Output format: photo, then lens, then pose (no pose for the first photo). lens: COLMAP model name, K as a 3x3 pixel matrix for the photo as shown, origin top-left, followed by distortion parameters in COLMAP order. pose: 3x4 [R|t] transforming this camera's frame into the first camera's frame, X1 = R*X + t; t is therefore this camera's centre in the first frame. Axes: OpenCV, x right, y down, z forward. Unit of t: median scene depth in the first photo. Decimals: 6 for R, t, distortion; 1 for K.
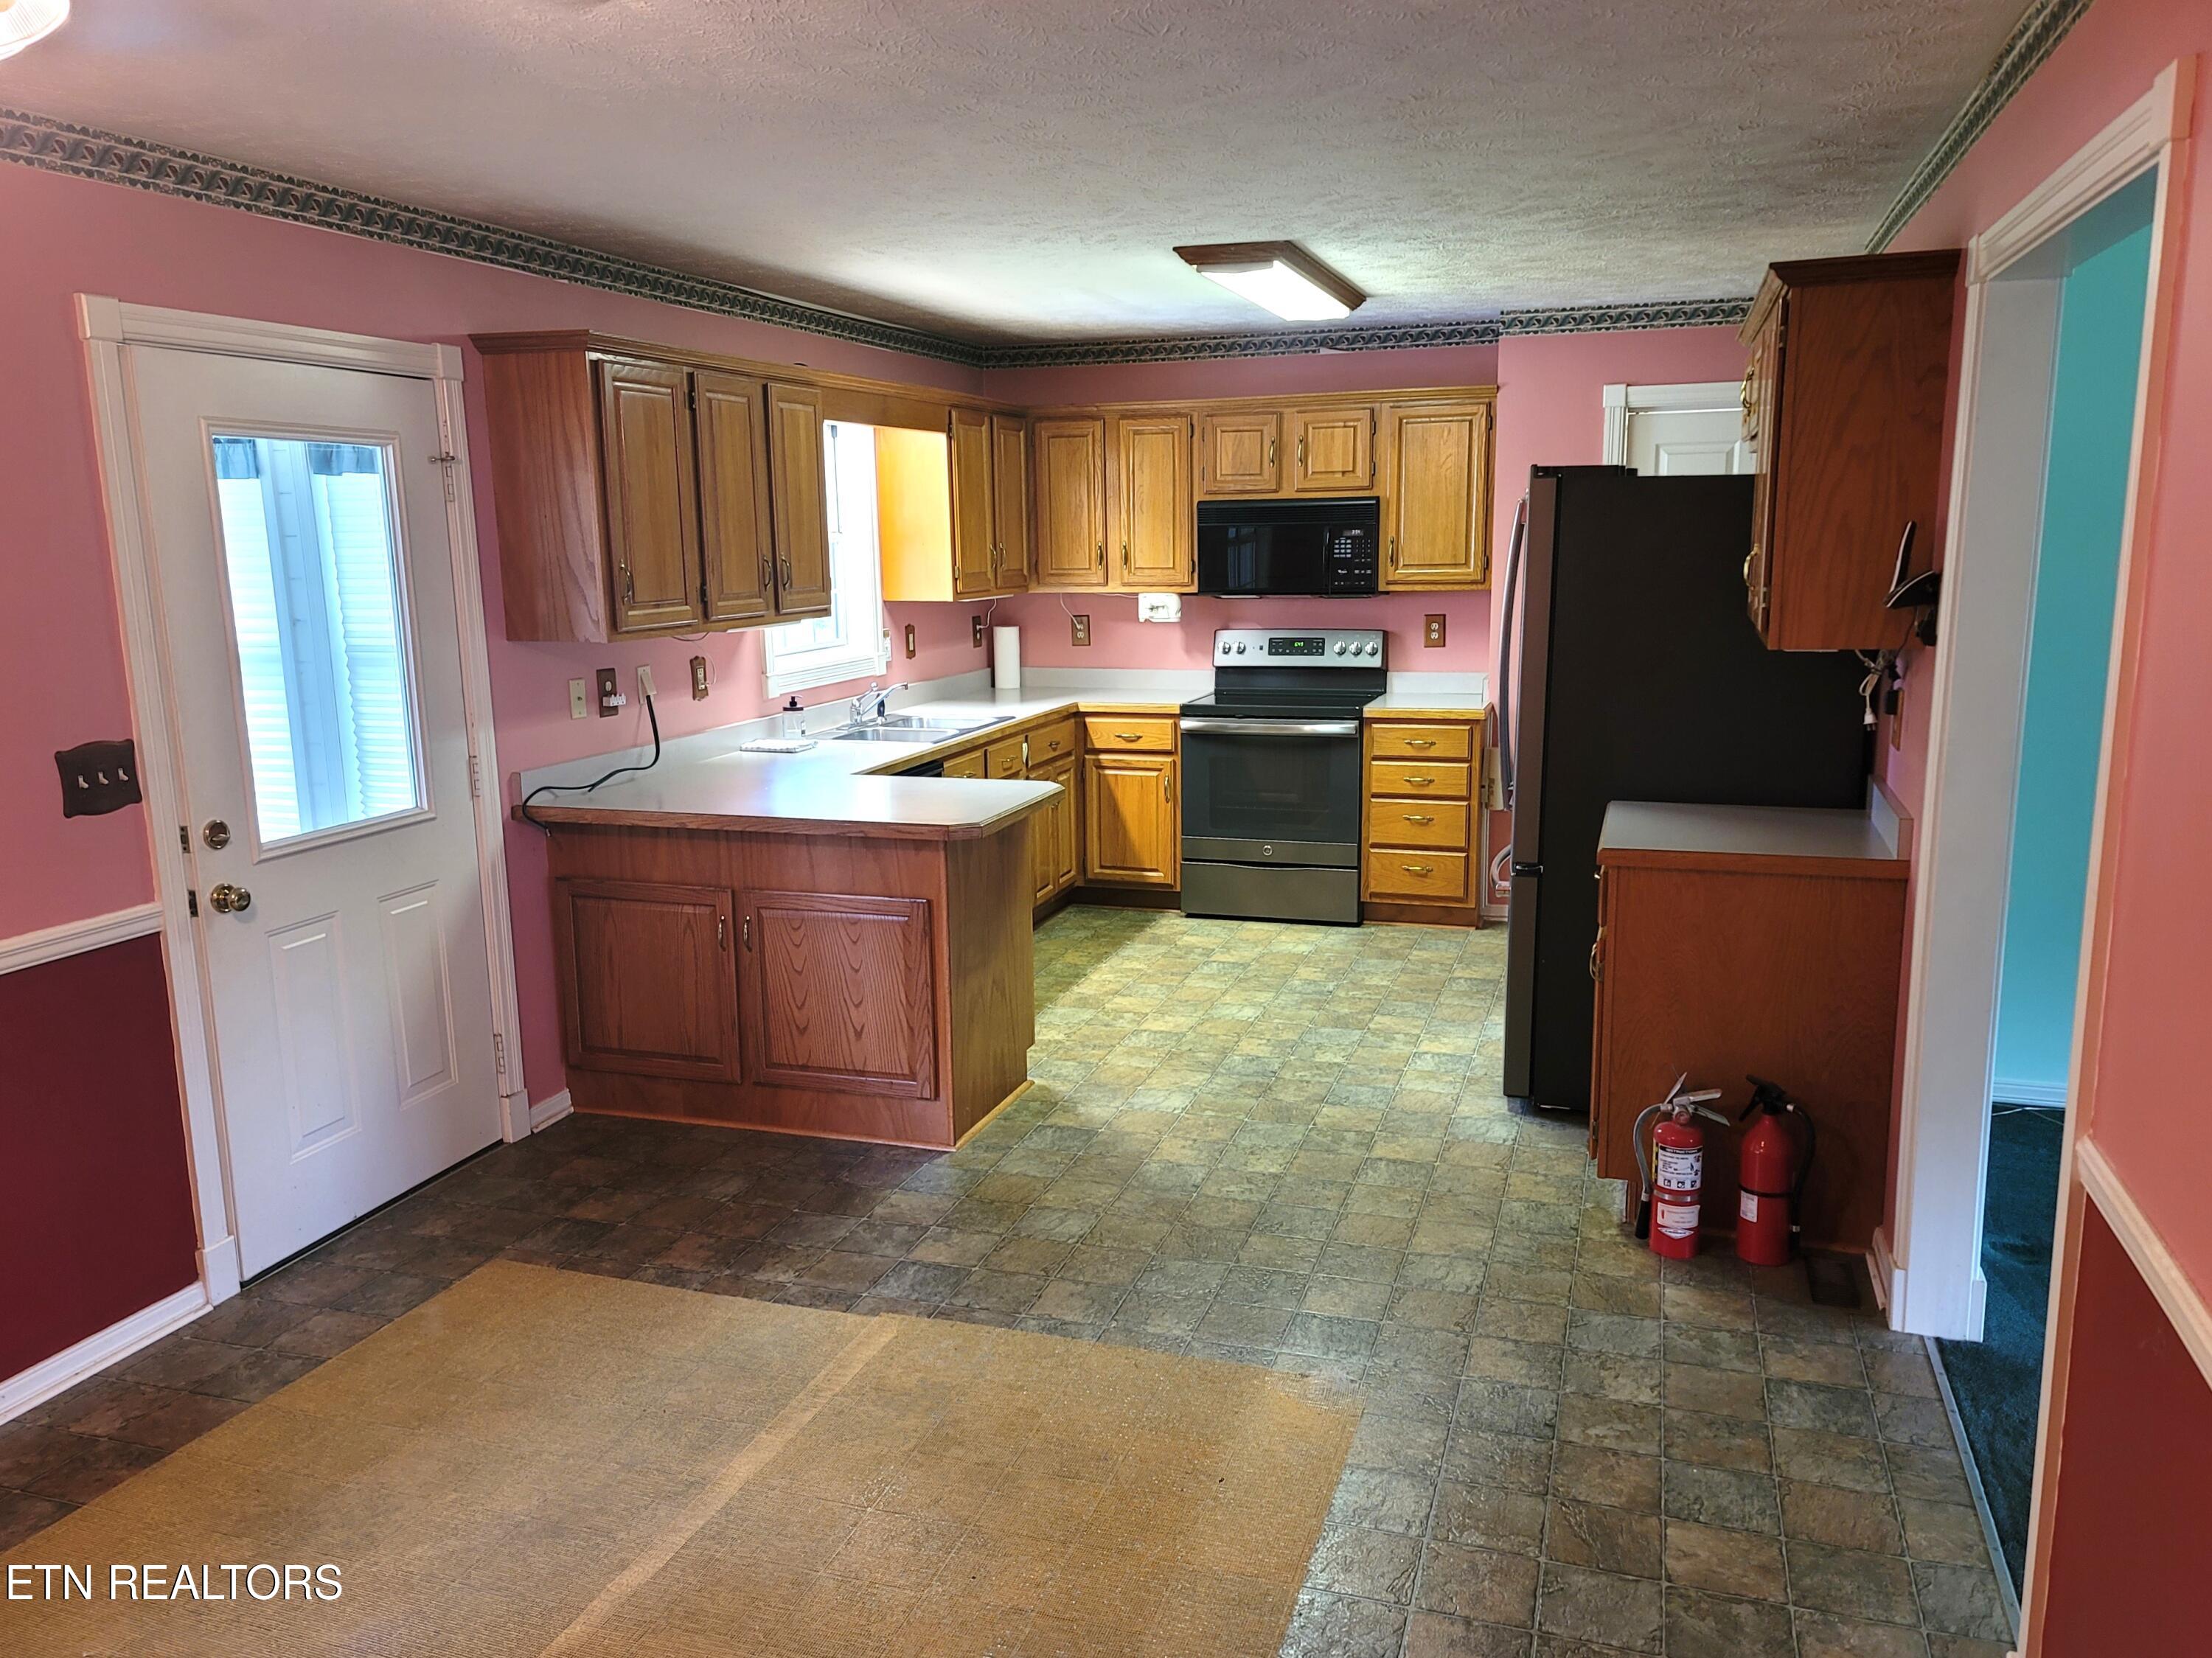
lens RADIAL K [[1651.8, 0, 1041.9], [0, 1651.8, 863.0], [0, 0, 1]] dist [0.063196, -0.022063]
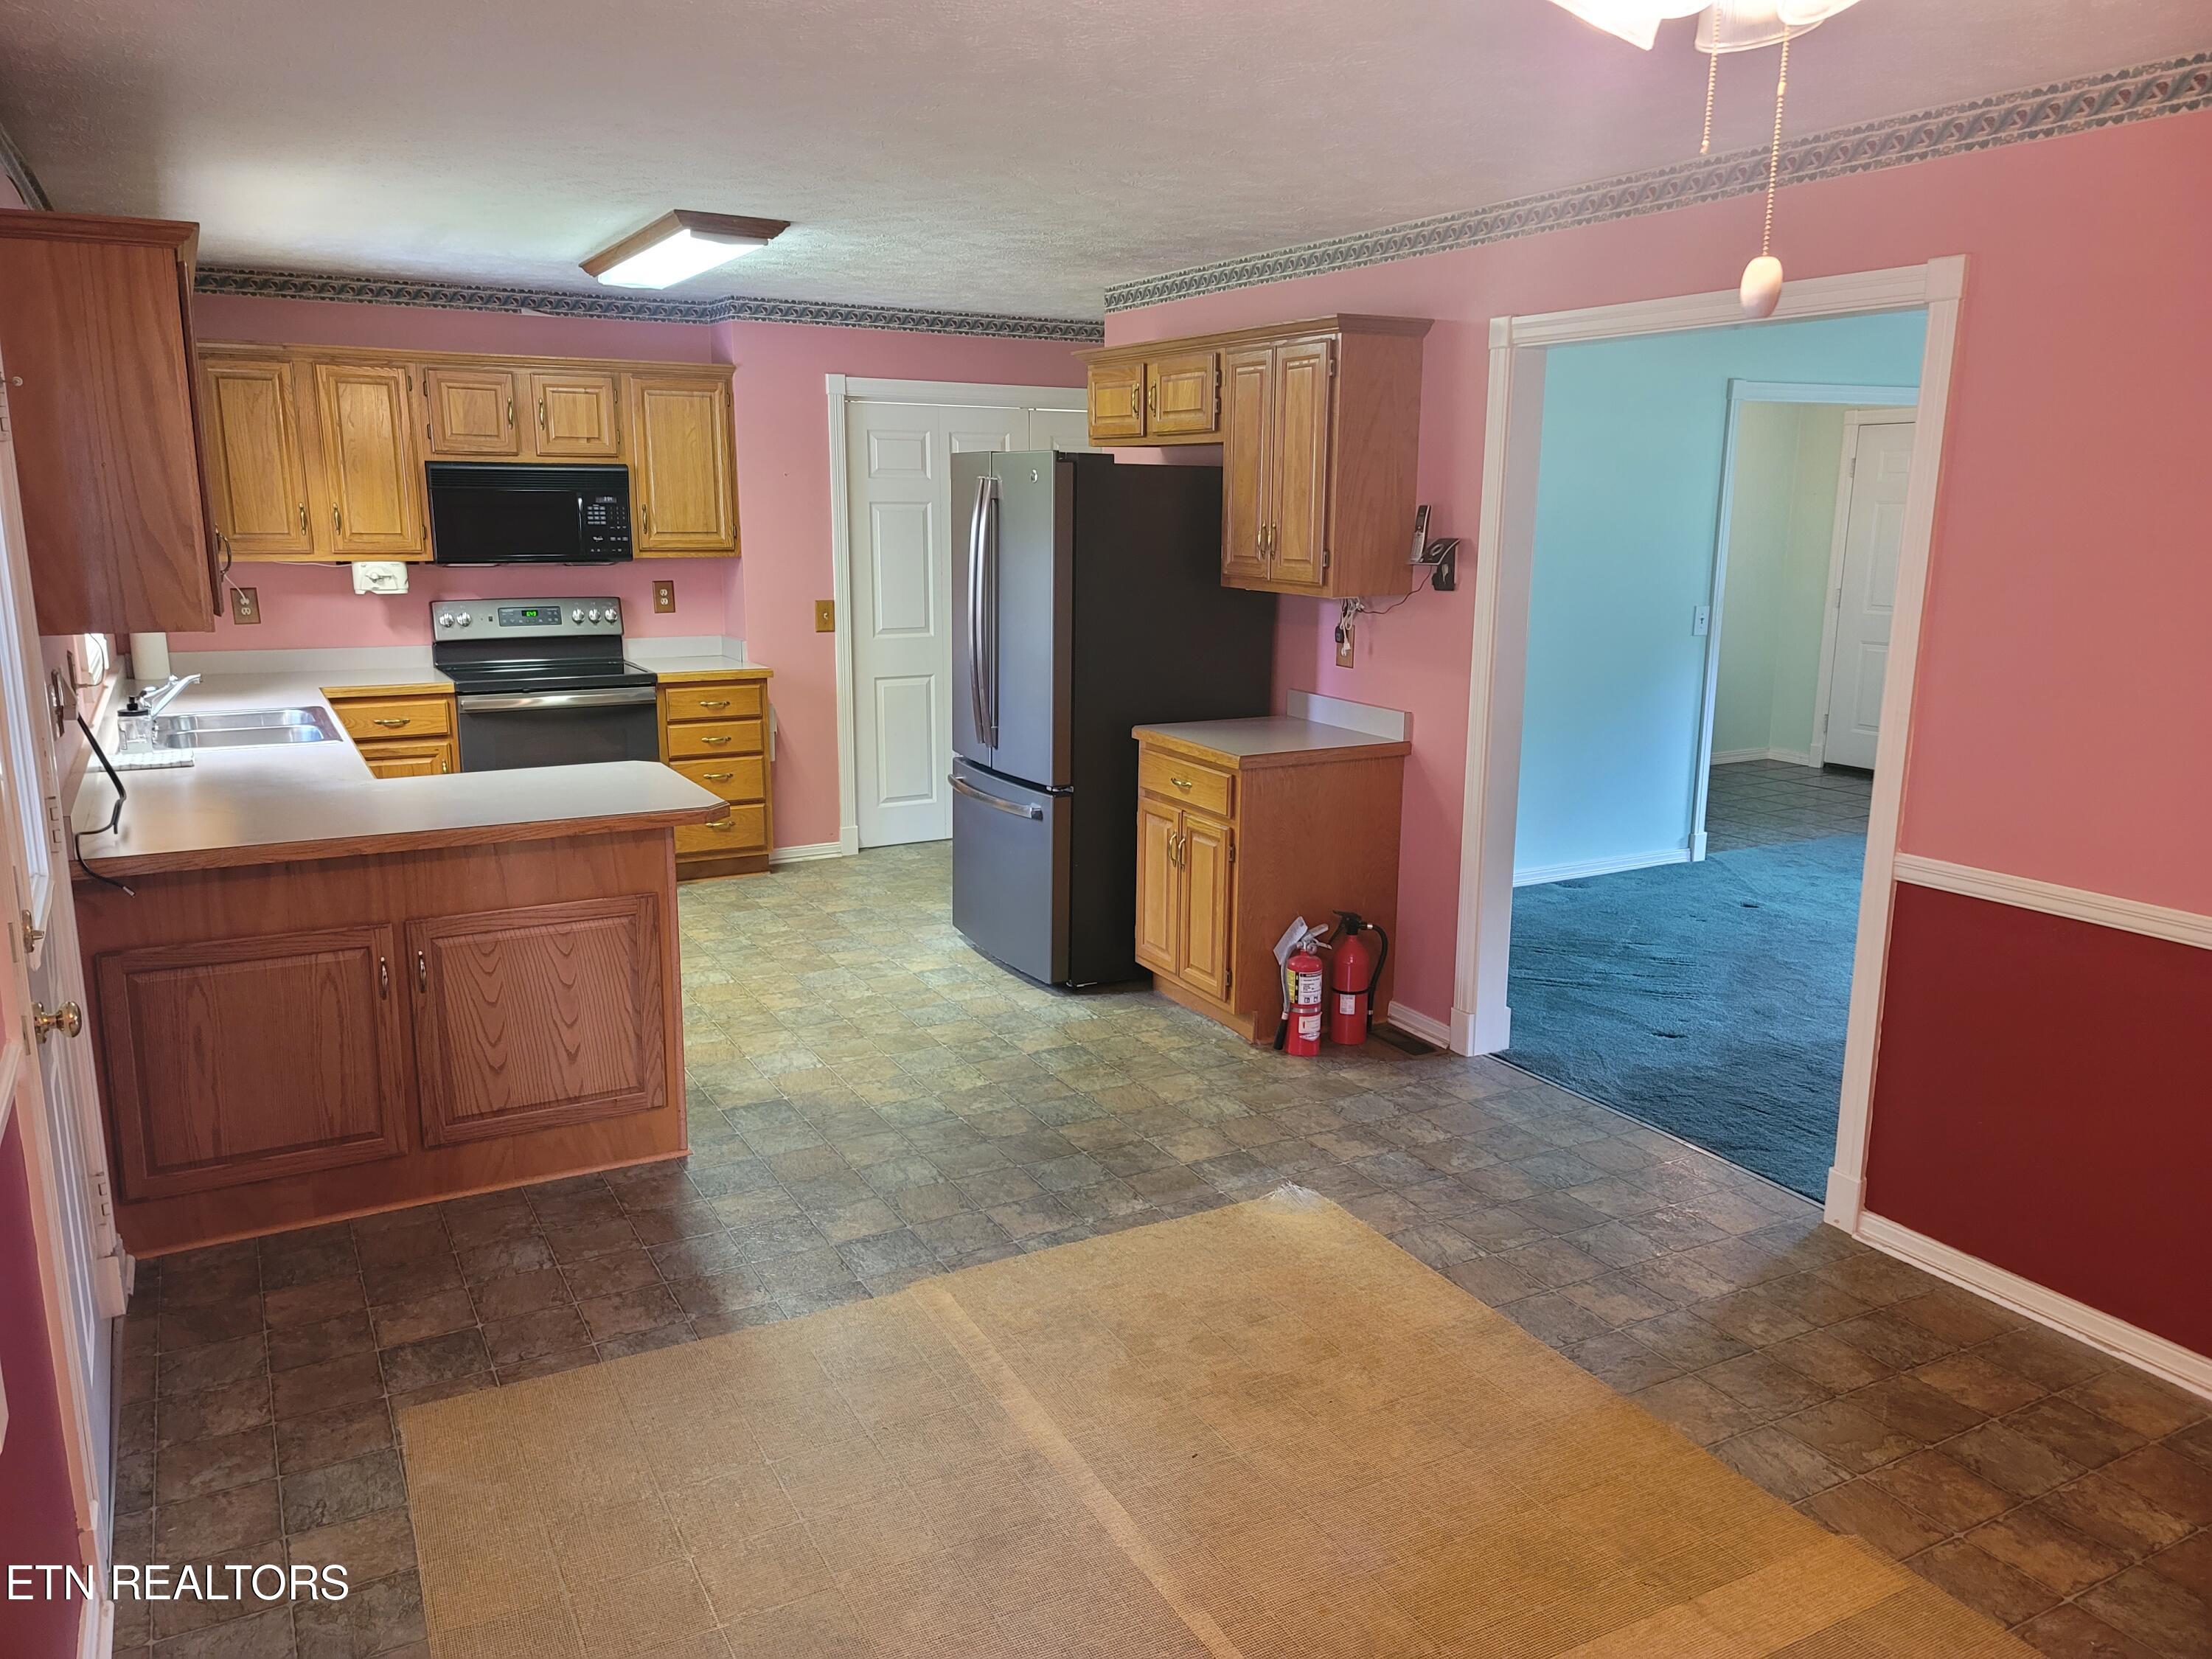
lens RADIAL K [[1651.9, 0, 1058.8], [0, 1651.9, 847.4], [0, 0, 1]] dist [0.063196, -0.022063]
pose [[0.681998, -0.136797, 0.718446, -0.505335], [0.129867, 0.989391, 0.065108, -0.029719], [-0.719731, 0.048899, 0.692529, 0.162971]]
